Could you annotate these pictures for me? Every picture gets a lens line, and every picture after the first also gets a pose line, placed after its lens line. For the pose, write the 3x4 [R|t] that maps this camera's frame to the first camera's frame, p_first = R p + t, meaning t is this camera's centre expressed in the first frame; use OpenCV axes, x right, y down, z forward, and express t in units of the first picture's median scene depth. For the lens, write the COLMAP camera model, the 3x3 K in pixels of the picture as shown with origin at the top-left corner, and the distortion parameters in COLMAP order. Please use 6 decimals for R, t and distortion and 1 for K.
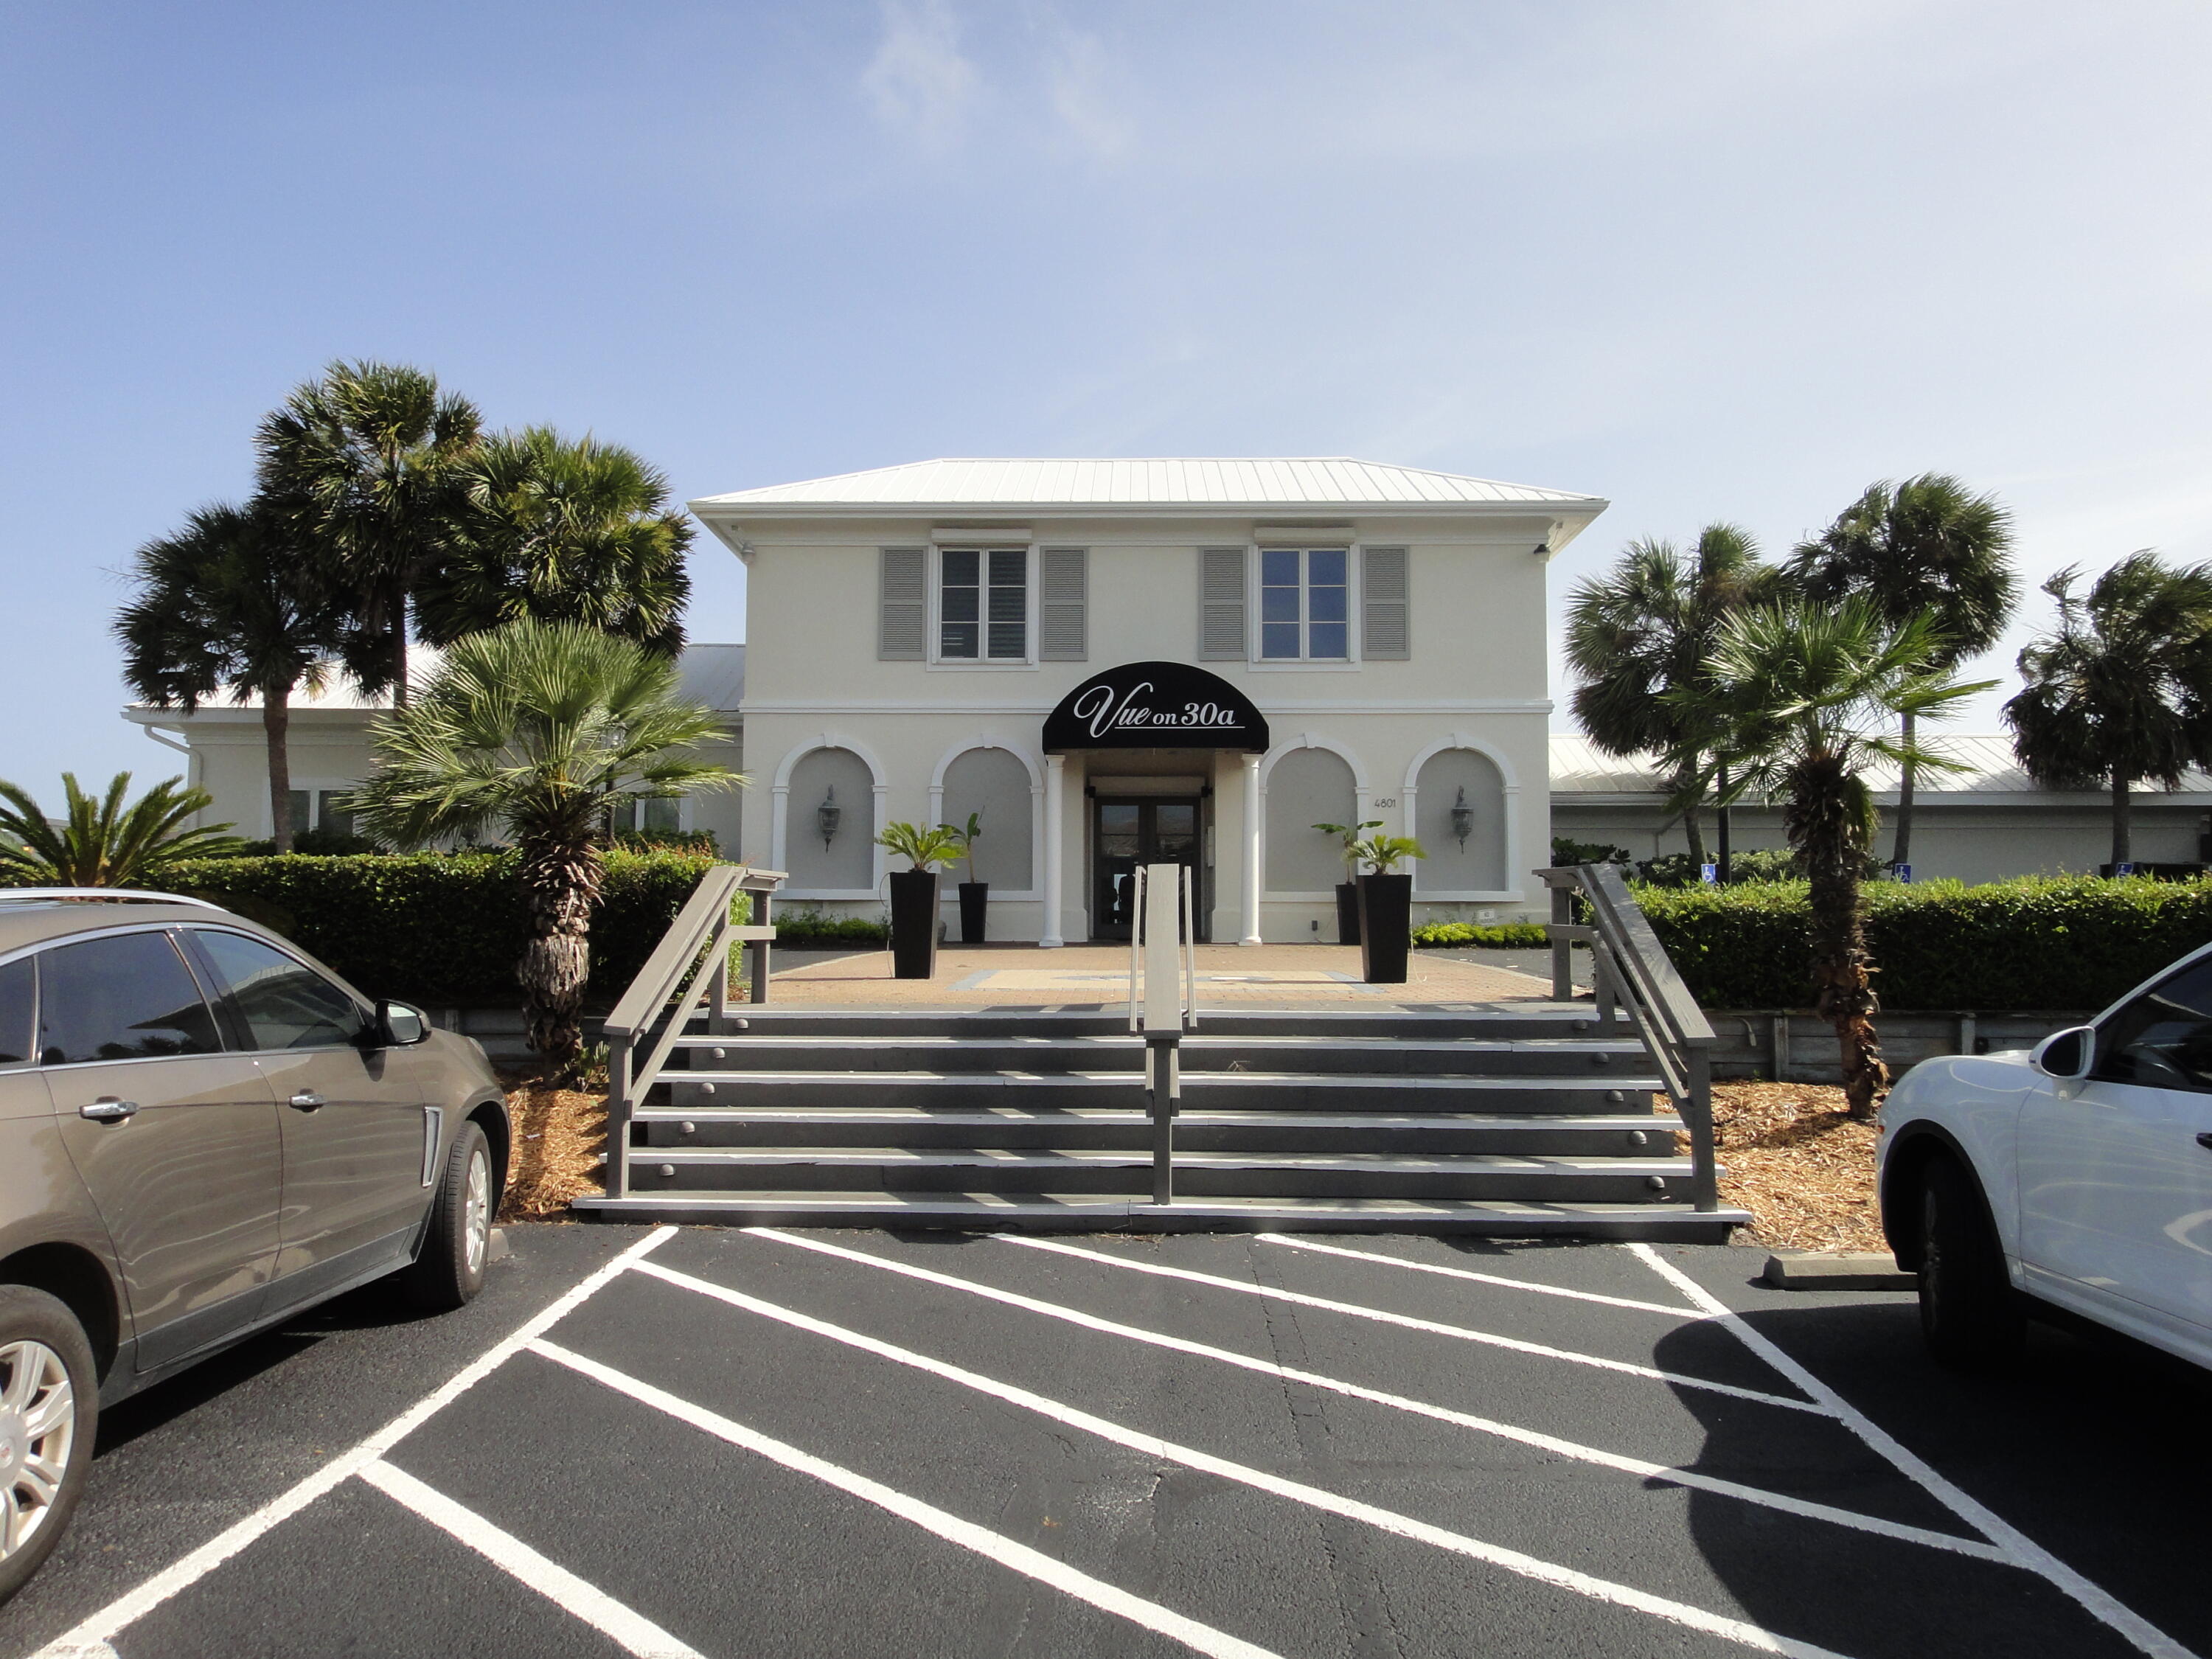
lens RADIAL K [[1609.5, 0, 1106.0], [0, 1609.5, 829.5], [0, 0, 1]] dist [0.008787, 0.000756]
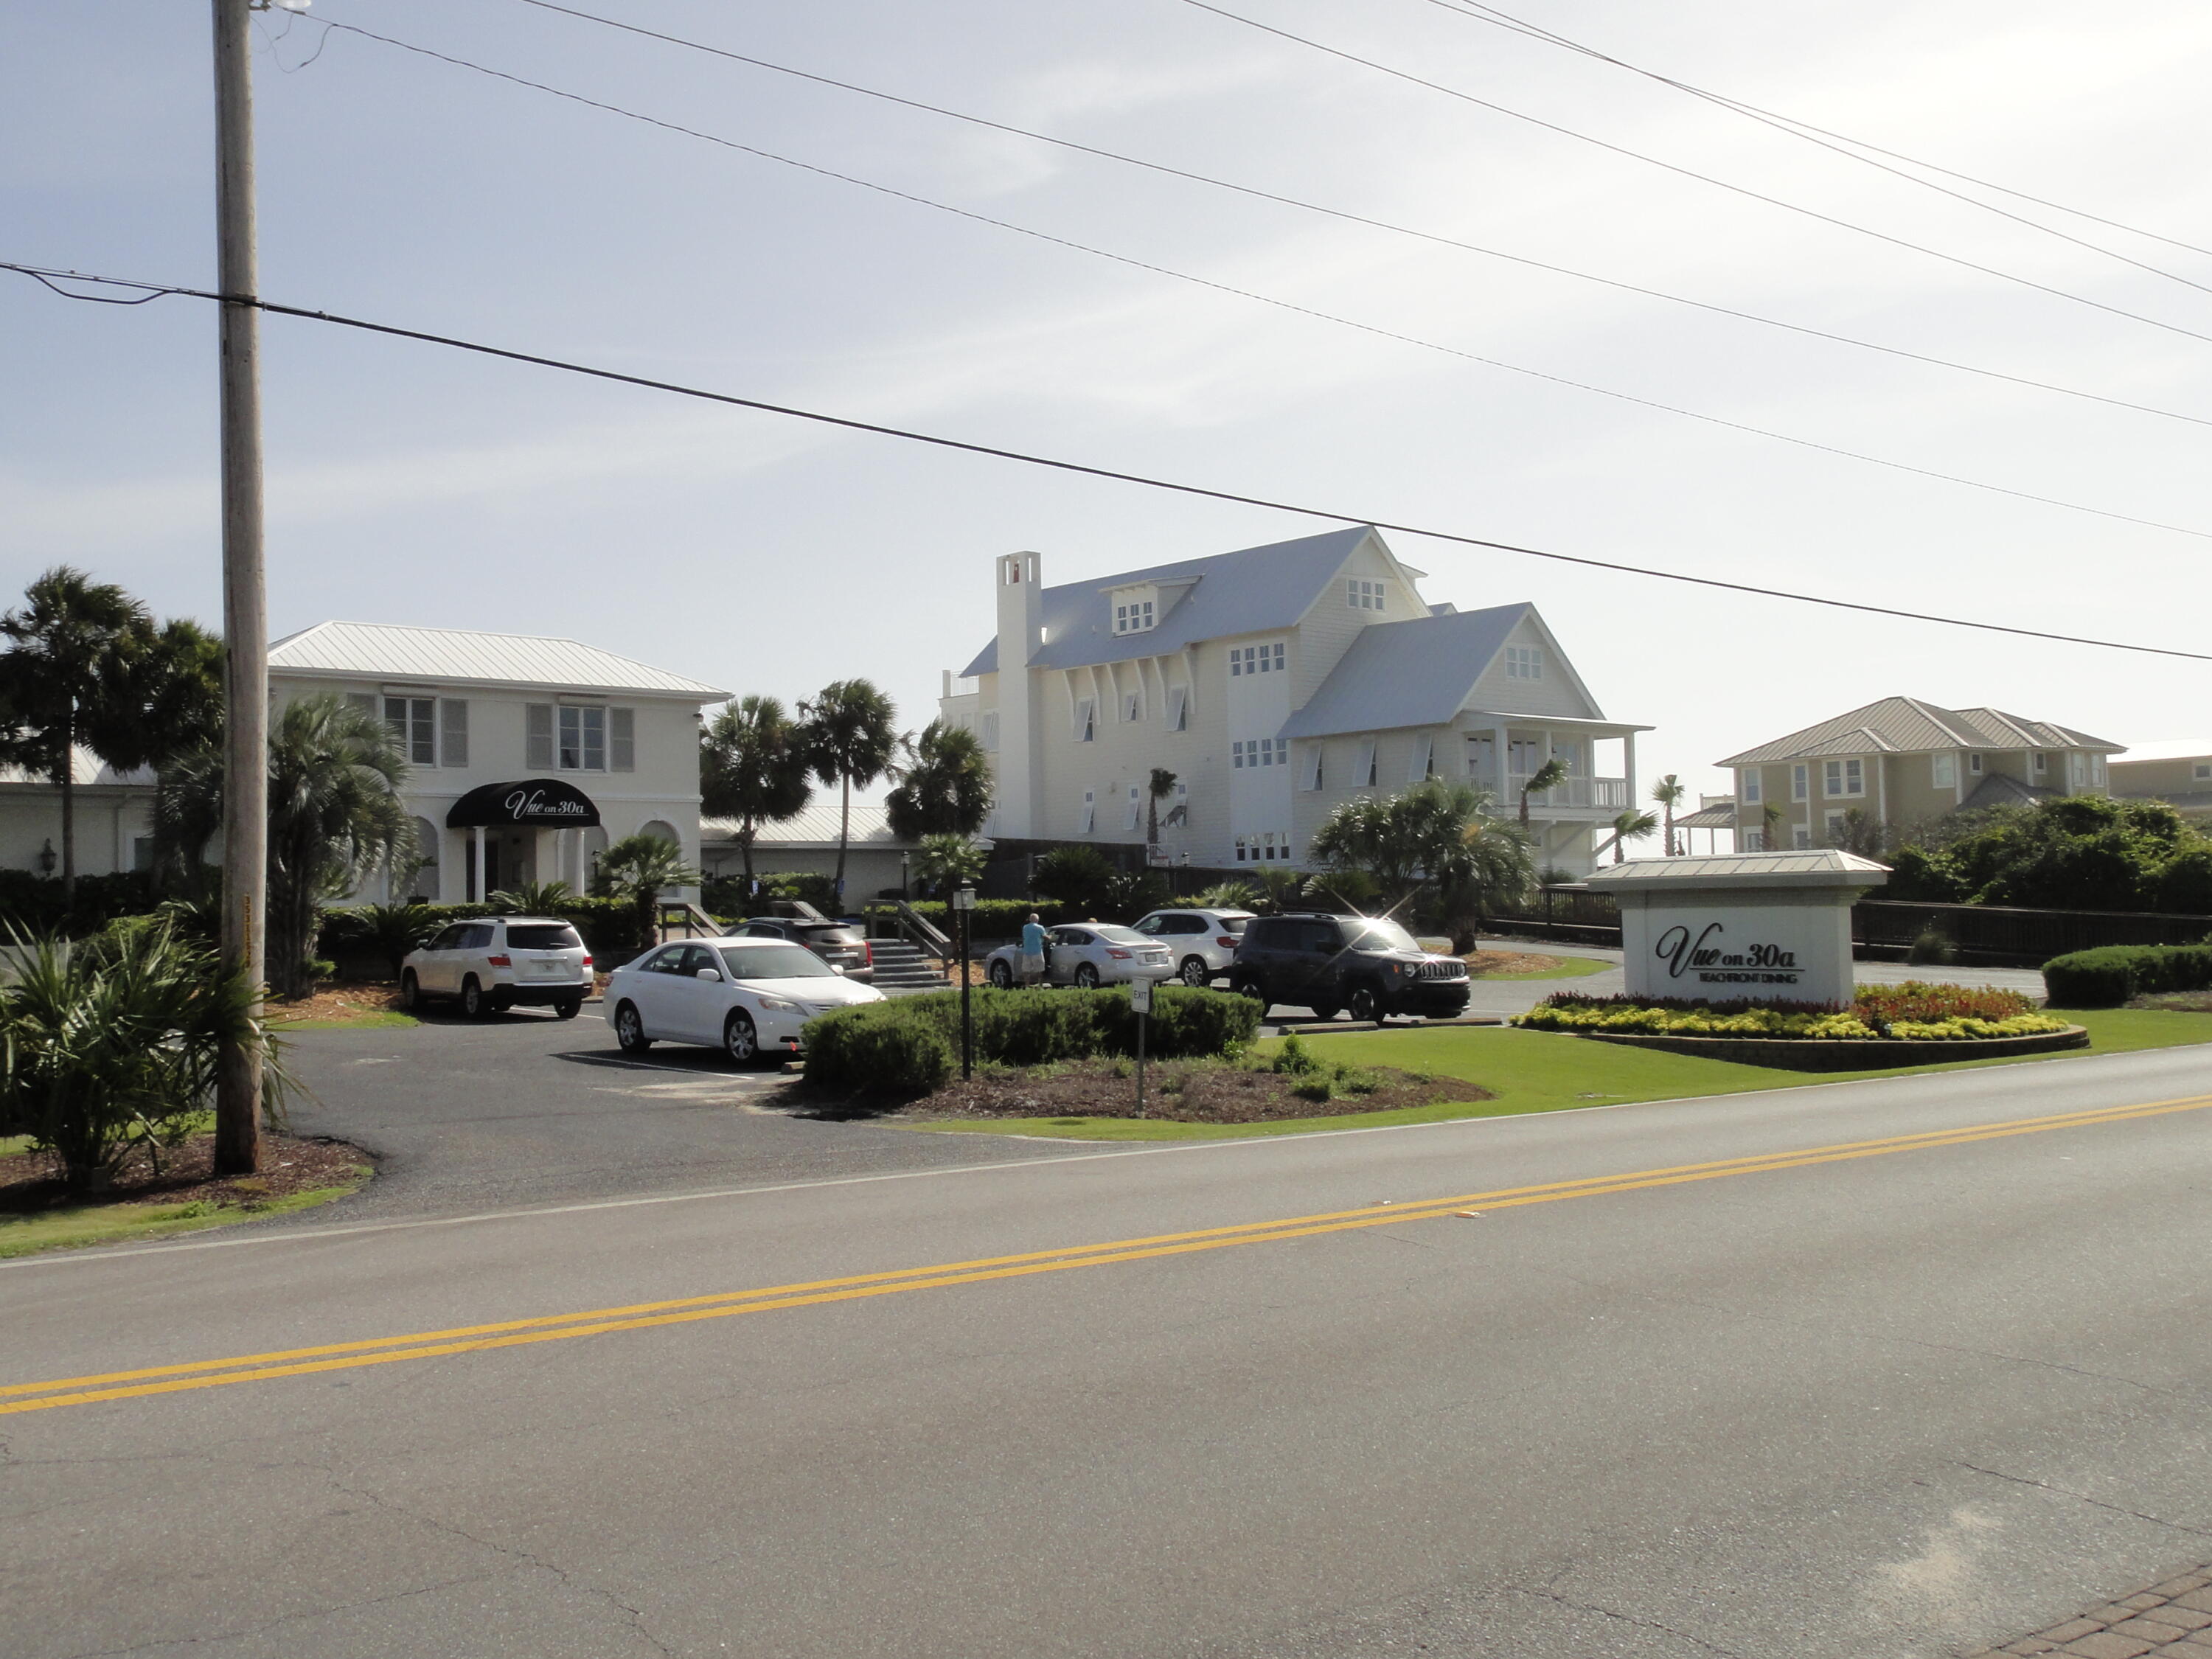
lens RADIAL K [[2314.0, 0, 1106.0], [0, 2314.0, 829.5], [0, 0, 1]] dist [-0.001168, -0.002065]
pose [[0.742747, 0.008450, 0.669518, -1.165546], [-0.025922, 0.999534, 0.016143, -0.095166], [-0.669070, -0.029346, 0.742620, -1.306432]]
